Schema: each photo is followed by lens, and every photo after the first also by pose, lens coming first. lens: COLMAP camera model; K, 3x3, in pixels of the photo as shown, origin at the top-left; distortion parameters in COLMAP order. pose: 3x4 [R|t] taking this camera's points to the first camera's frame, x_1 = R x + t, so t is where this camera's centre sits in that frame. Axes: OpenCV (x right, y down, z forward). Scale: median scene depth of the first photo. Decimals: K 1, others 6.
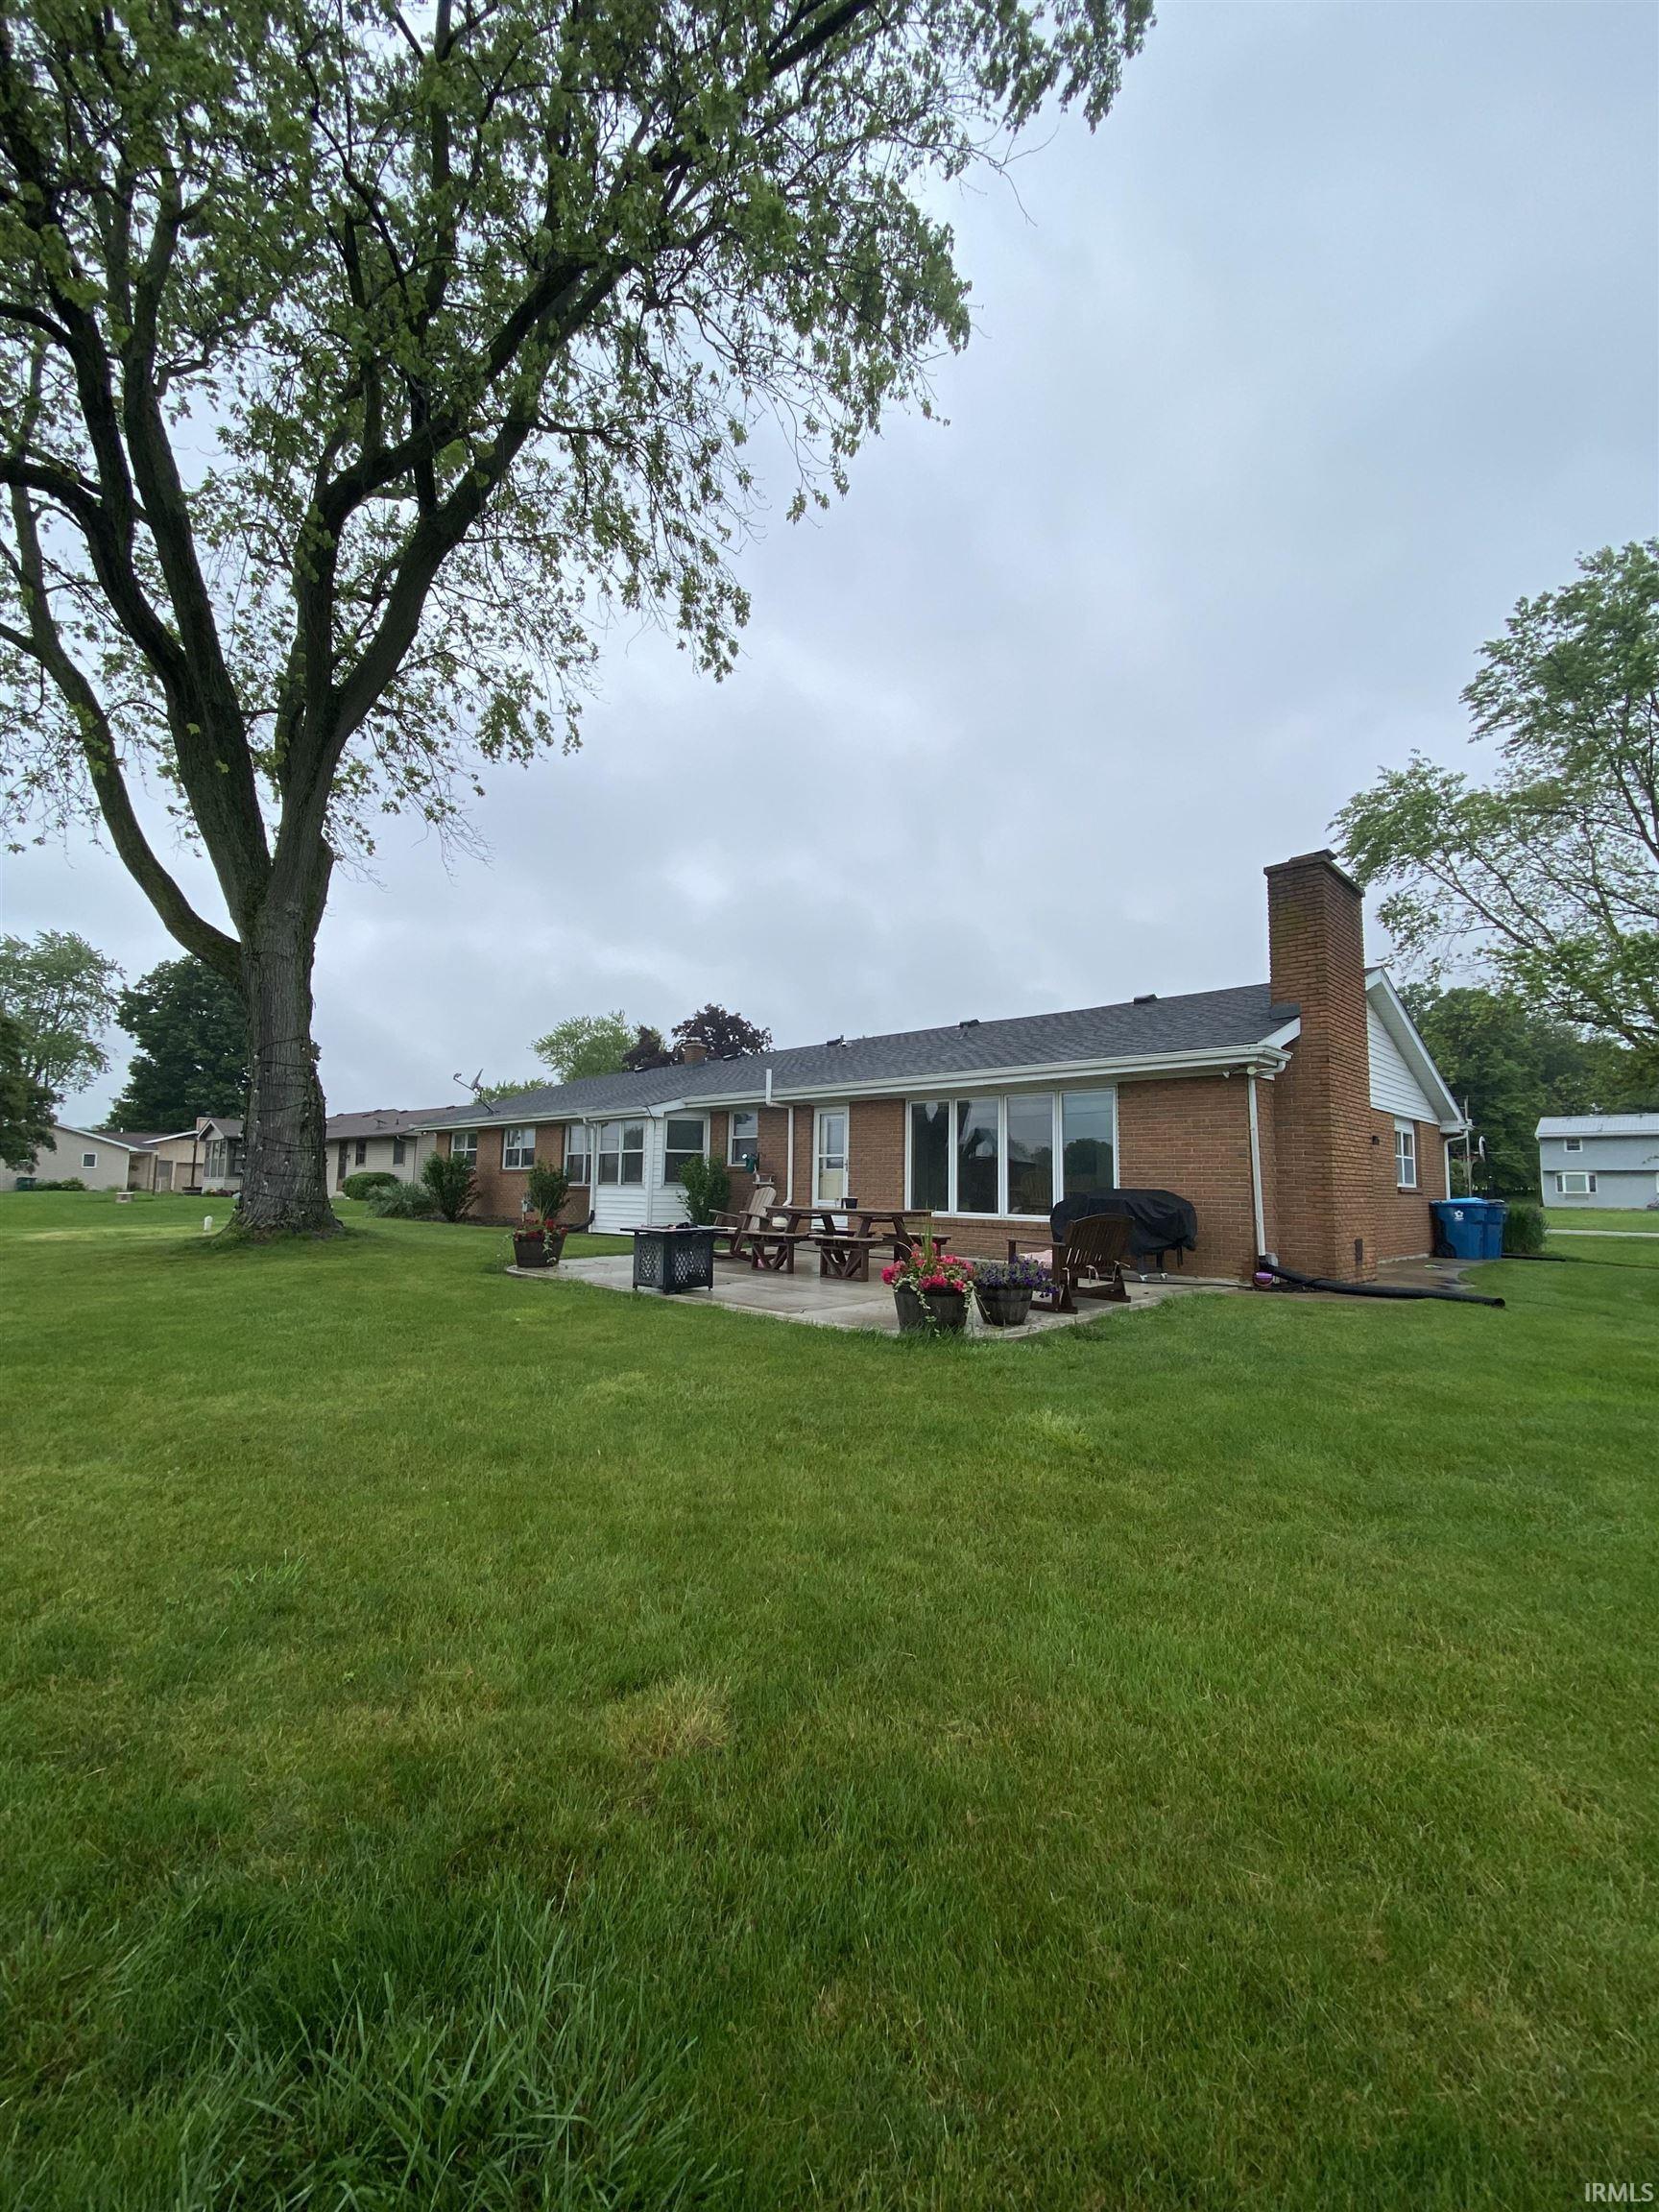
lens RADIAL K [[888.5, 0, 832.1], [0, 888.5, 1103.8], [0, 0, 1]] dist [0.000062, -0.000049]
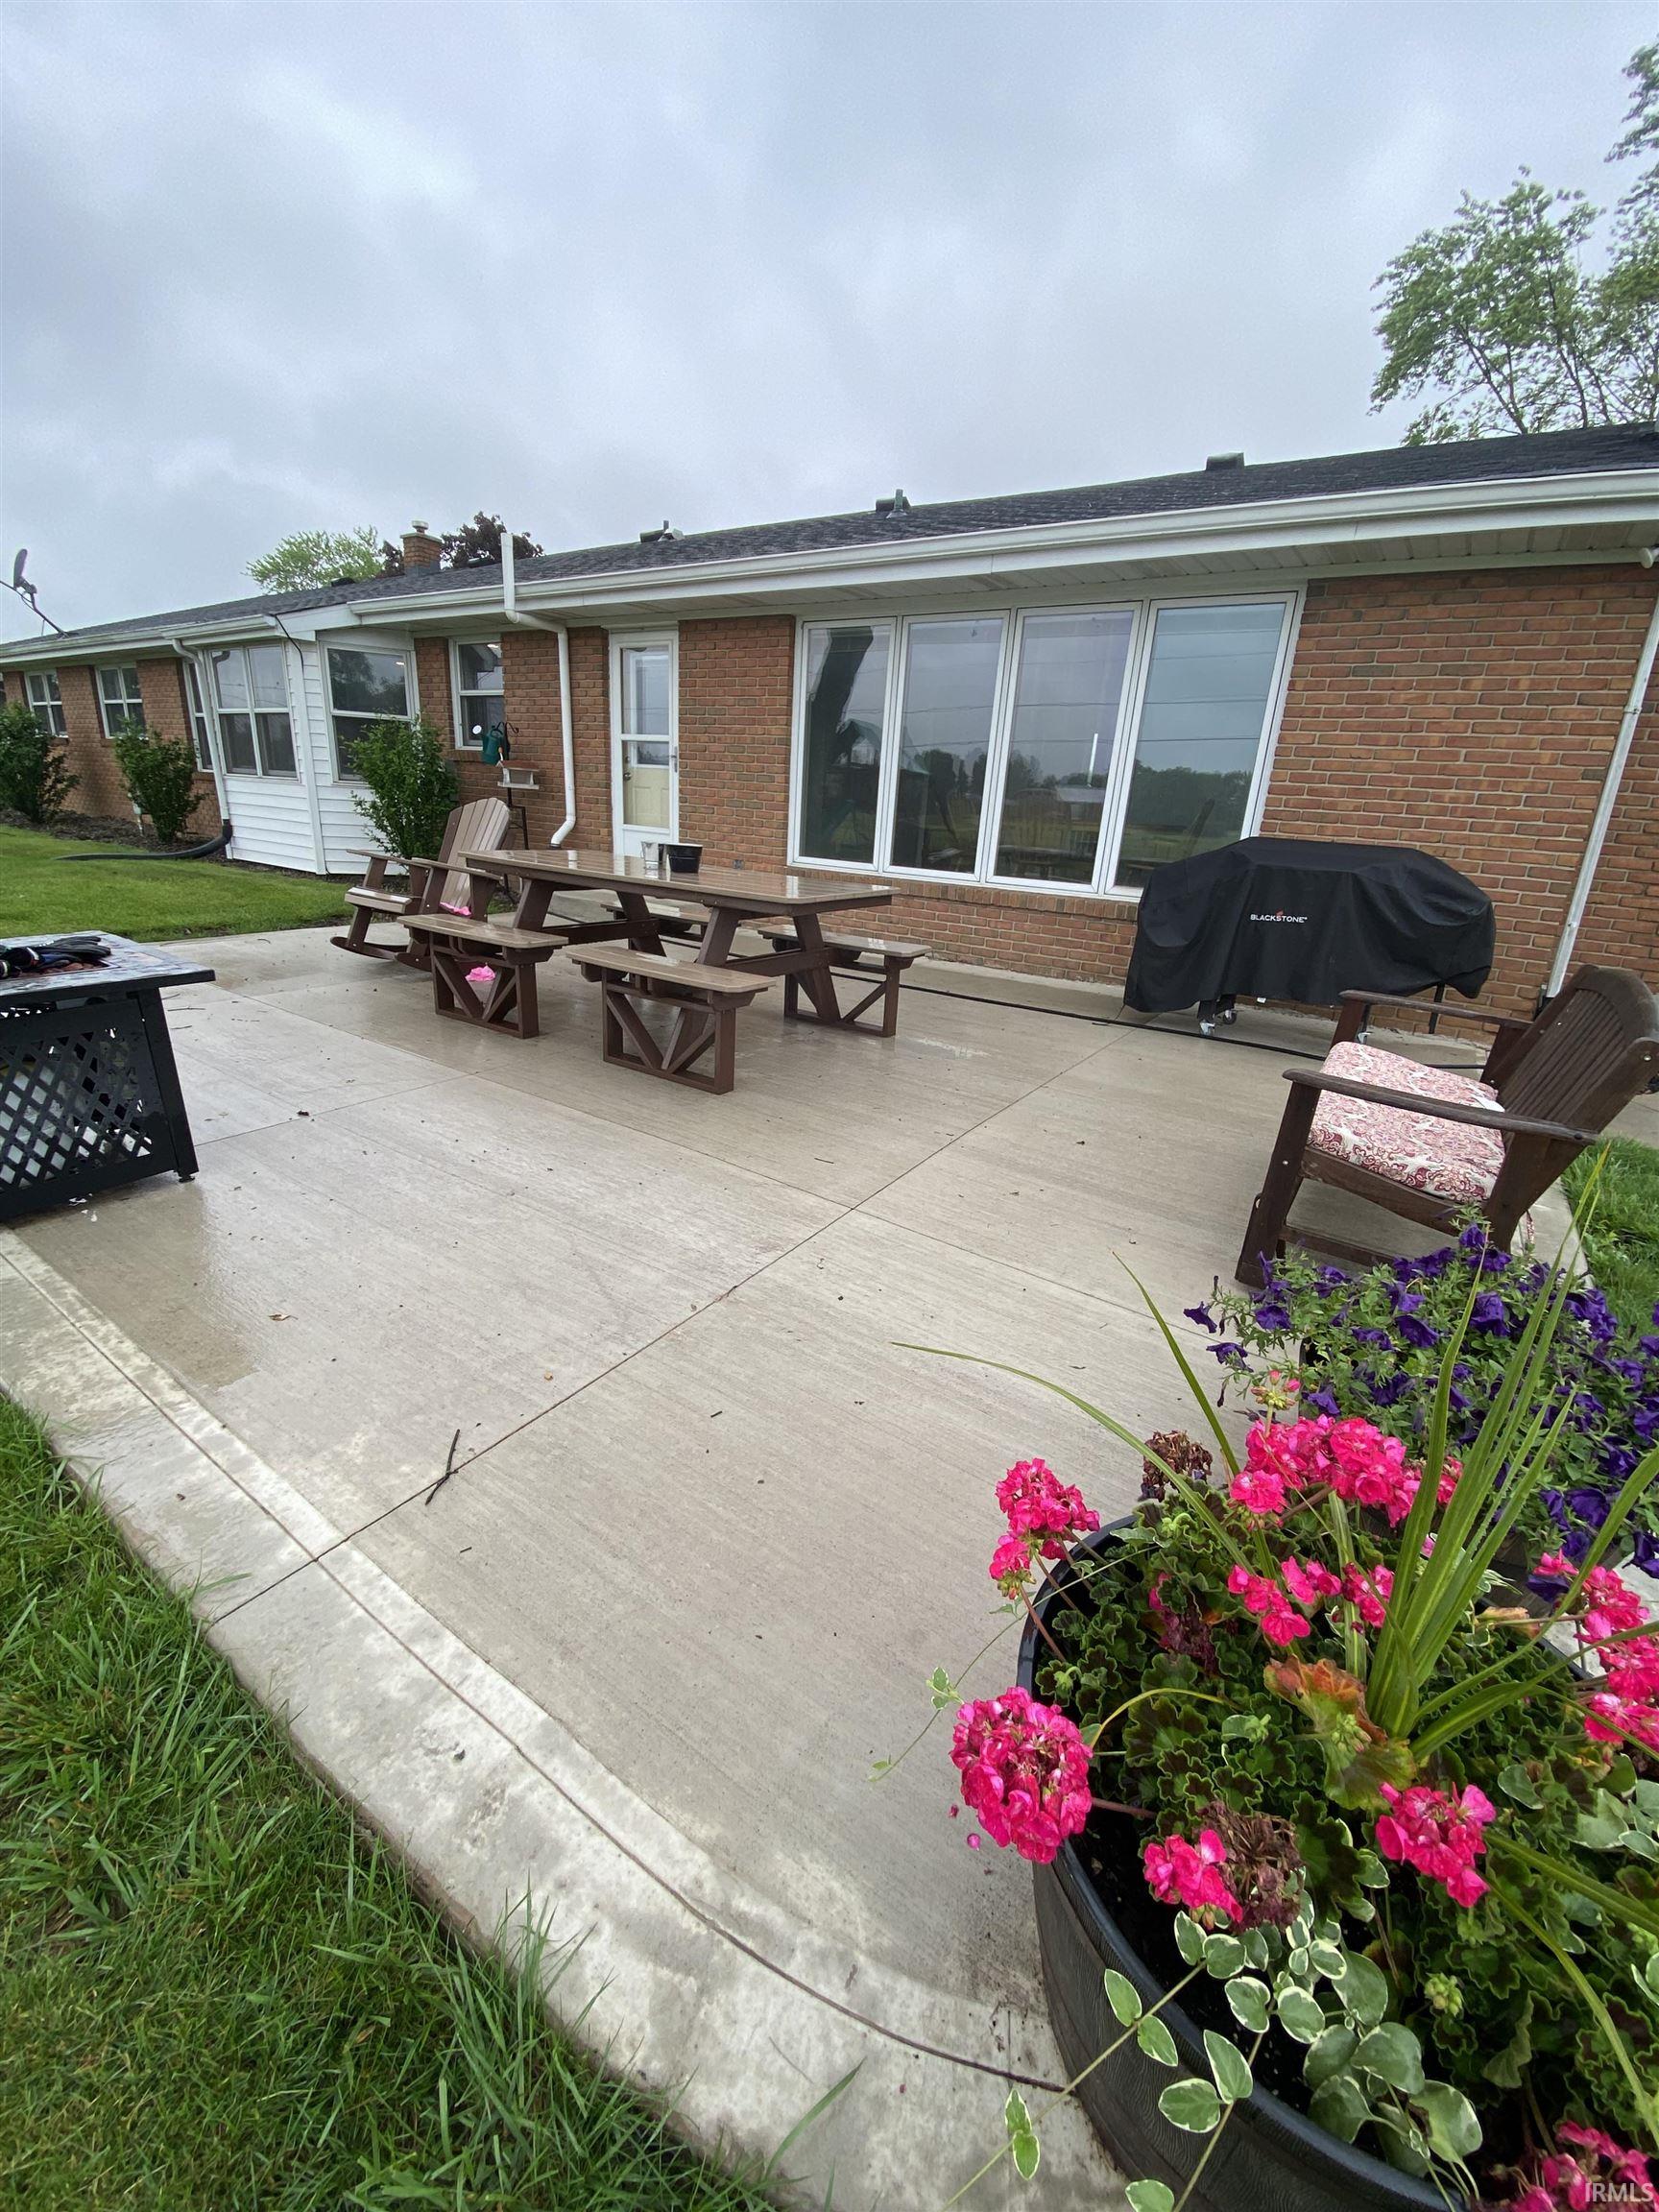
lens RADIAL K [[894.3, 0, 833.2], [0, 894.3, 1113.7], [0, 0, 1]] dist [0.000713, -0.000905]
pose [[0.983255, -0.015683, 0.181561, 0.008693], [-0.062457, 0.906949, 0.416584, 0.030897], [-0.171200, -0.420948, 0.890782, 0.390137]]
